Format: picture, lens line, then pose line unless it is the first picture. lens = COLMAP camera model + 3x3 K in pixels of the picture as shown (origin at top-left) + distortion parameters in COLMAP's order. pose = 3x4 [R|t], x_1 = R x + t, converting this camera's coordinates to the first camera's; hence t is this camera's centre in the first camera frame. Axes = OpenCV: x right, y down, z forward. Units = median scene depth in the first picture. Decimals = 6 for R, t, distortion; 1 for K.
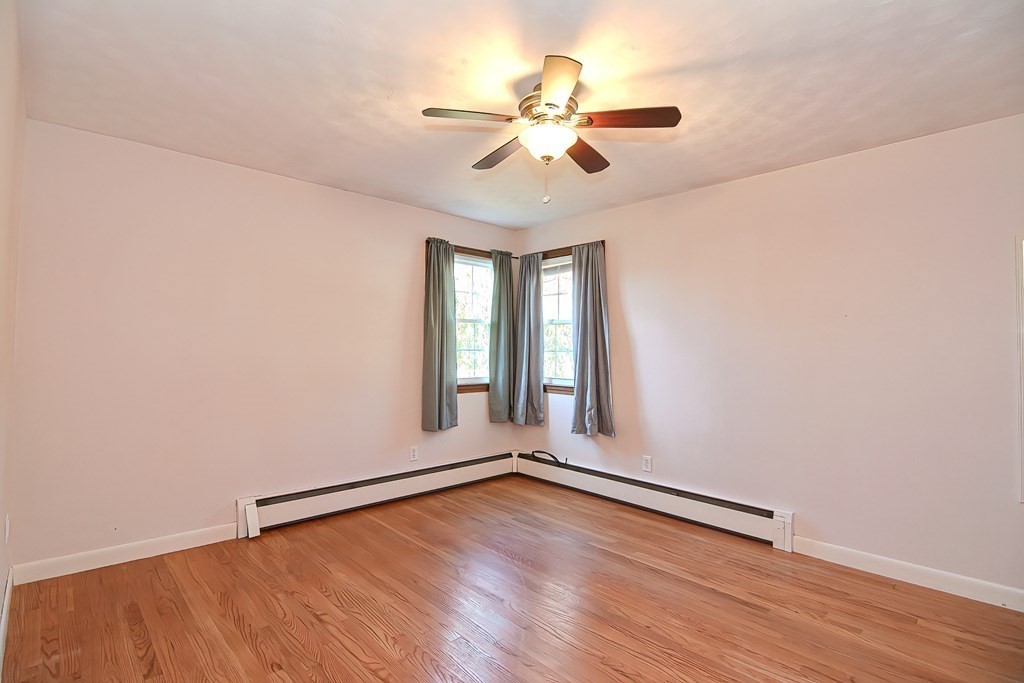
lens RADIAL K [[505.6, 0, 510.7], [0, 505.6, 336.0], [0, 0, 1]] dist [-0.001807, -0.010963]
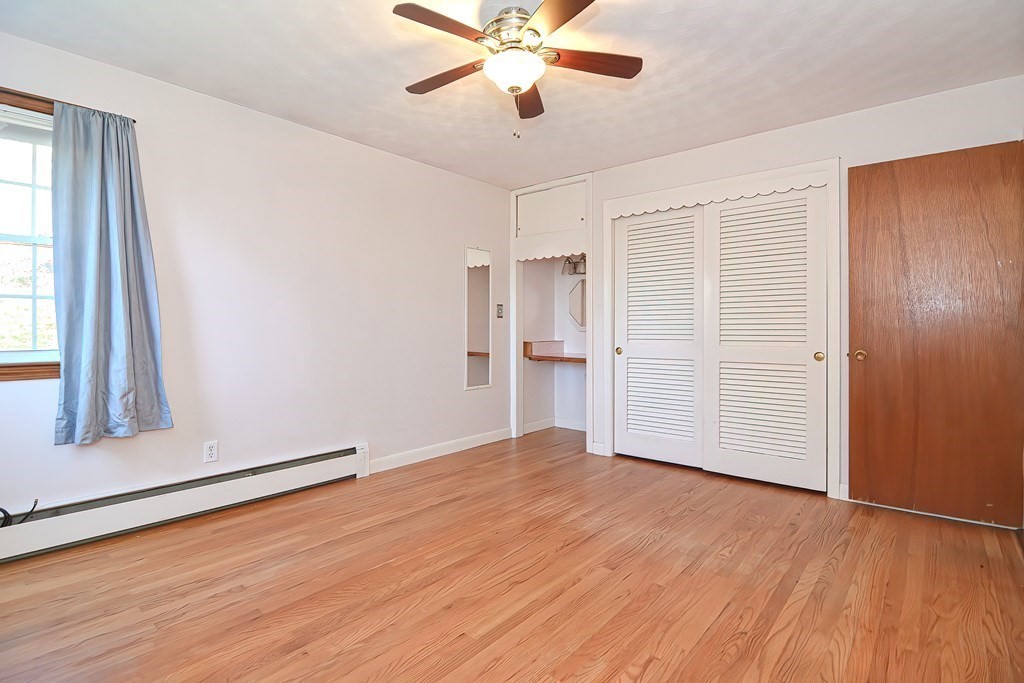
lens RADIAL K [[505.6, 0, 510.7], [0, 505.6, 336.0], [0, 0, 1]] dist [-0.001807, -0.010963]
pose [[-0.113020, -0.030235, 0.993133, -0.624175], [-0.027407, 0.999251, 0.027302, 0.058069], [-0.993215, -0.024133, -0.113764, 0.779259]]
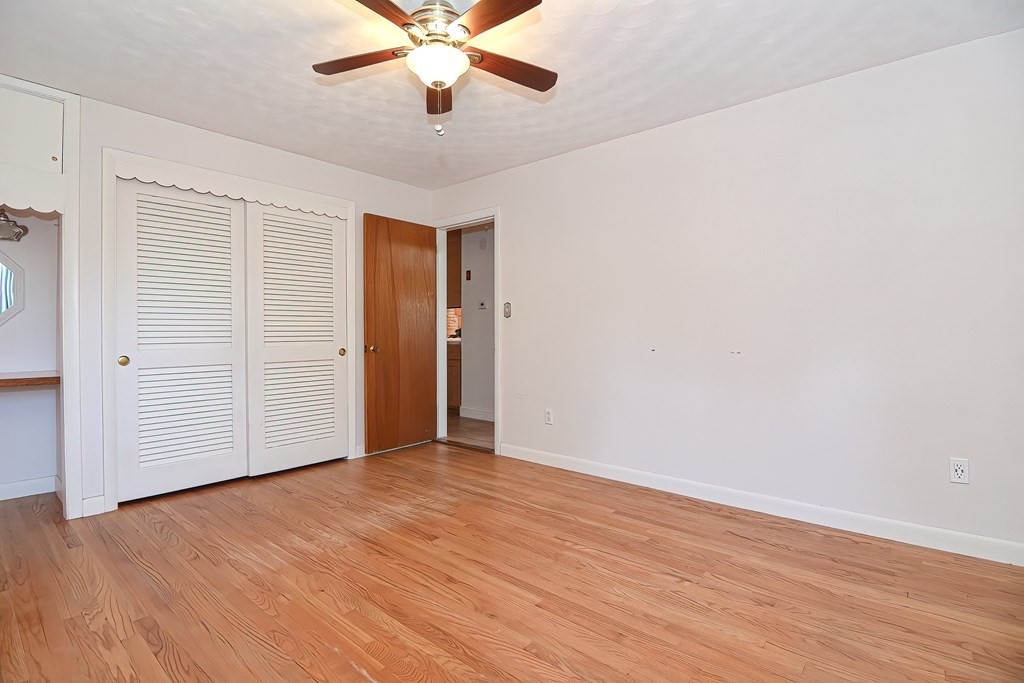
lens RADIAL K [[492.6, 0, 509.1], [0, 492.6, 333.9], [0, 0, 1]] dist [-0.001164, -0.013060]
pose [[-0.994350, -0.007564, -0.105877, 0.024594], [-0.005116, 0.999714, -0.023372, 0.091718], [0.106024, -0.022699, -0.994104, 1.352077]]
